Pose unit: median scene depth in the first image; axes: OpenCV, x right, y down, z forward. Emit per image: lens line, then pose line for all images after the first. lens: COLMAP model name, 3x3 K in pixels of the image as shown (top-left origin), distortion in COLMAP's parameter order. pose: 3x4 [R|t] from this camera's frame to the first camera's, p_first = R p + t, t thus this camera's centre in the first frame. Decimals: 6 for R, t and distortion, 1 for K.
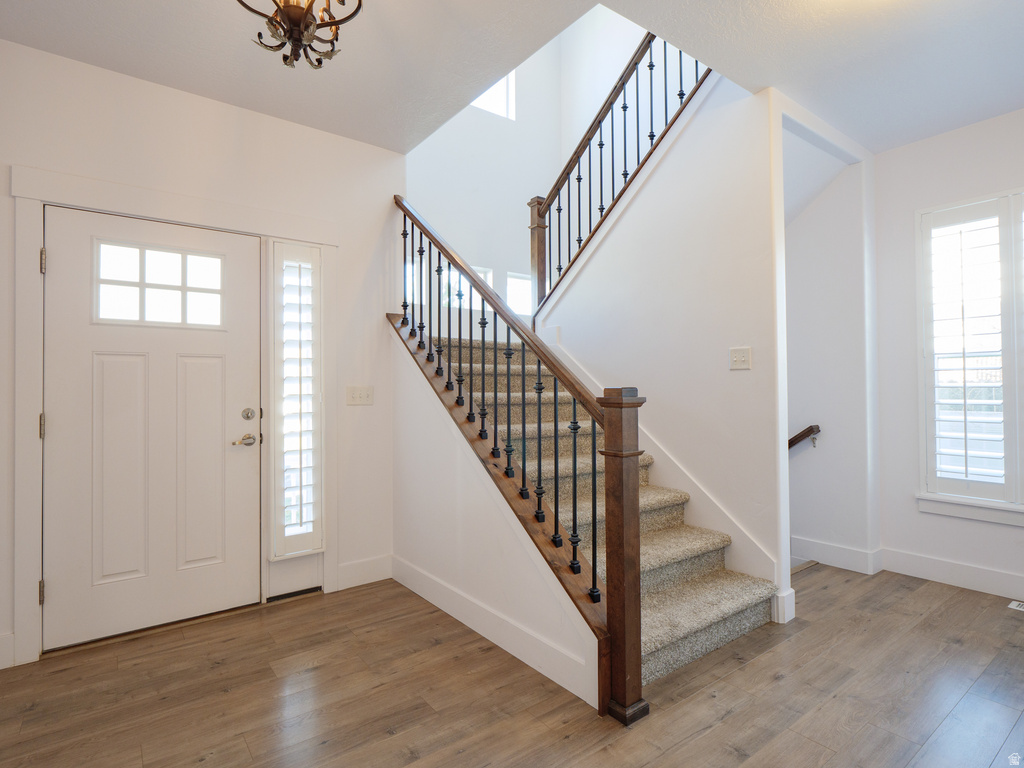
lens RADIAL K [[543.1, 0, 511.8], [0, 543.1, 386.3], [0, 0, 1]] dist [-0.006612, 0.001979]
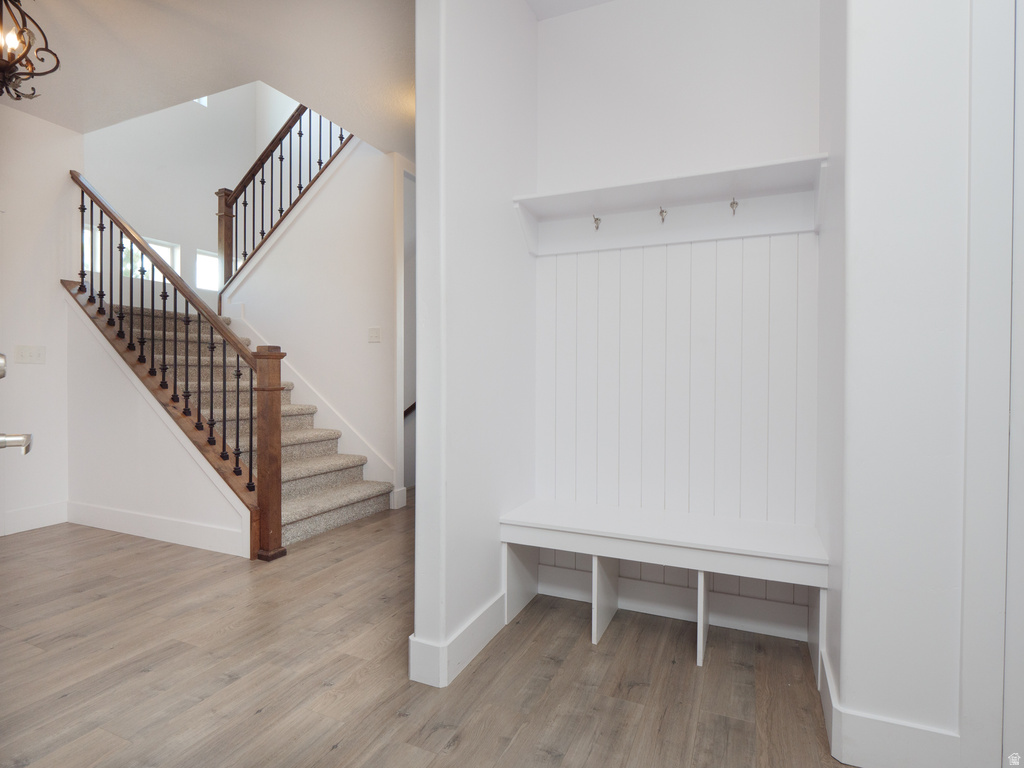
lens RADIAL K [[543.1, 0, 516.4], [0, 543.1, 377.9], [0, 0, 1]] dist [-0.006612, 0.001979]
pose [[0.872907, 0.006515, 0.487842, 0.044147], [-0.013601, 0.999847, 0.010985, 0.044551], [-0.487696, -0.016224, 0.872863, -0.461730]]
